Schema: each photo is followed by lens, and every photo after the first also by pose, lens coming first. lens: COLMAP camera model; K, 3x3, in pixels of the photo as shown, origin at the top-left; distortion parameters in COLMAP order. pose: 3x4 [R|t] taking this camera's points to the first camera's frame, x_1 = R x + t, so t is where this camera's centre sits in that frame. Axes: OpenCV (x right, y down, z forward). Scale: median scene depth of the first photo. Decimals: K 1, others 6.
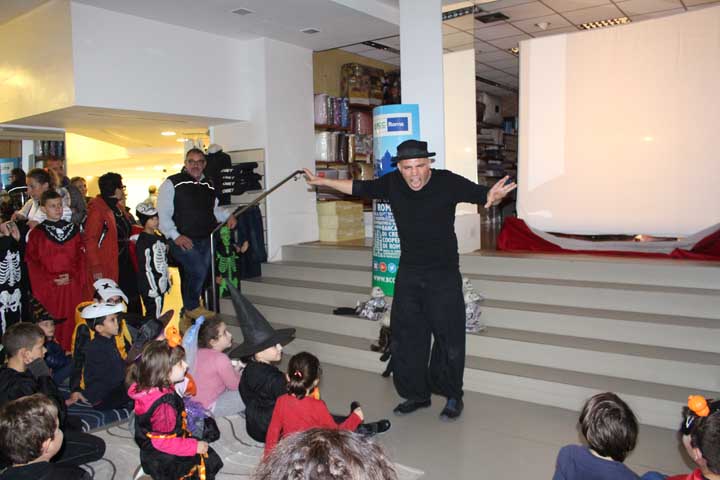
lens RADIAL K [[604.4, 0, 354.4], [0, 604.4, 242.8], [0, 0, 1]] dist [-0.159703, 0.151107]
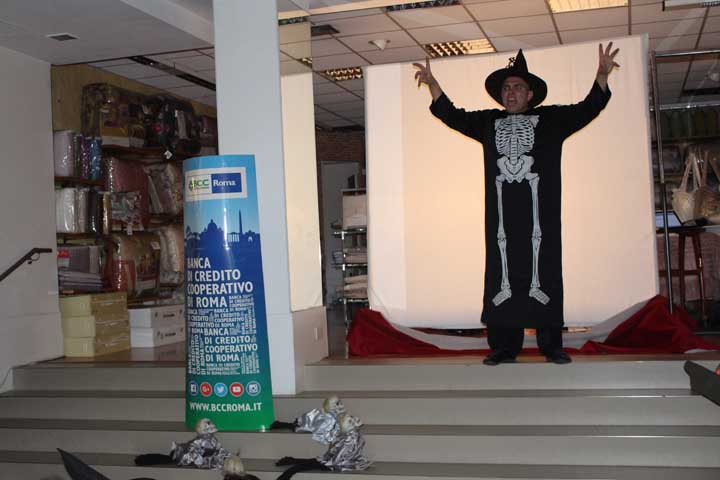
lens RADIAL K [[952.2, 0, 351.0], [0, 952.2, 238.8], [0, 0, 1]] dist [-0.070617, 0.015276]
pose [[0.934834, -0.009722, 0.354951, -0.137157], [0.051504, 0.992766, -0.108456, -0.002961], [-0.351329, 0.119670, 0.928572, -0.057232]]
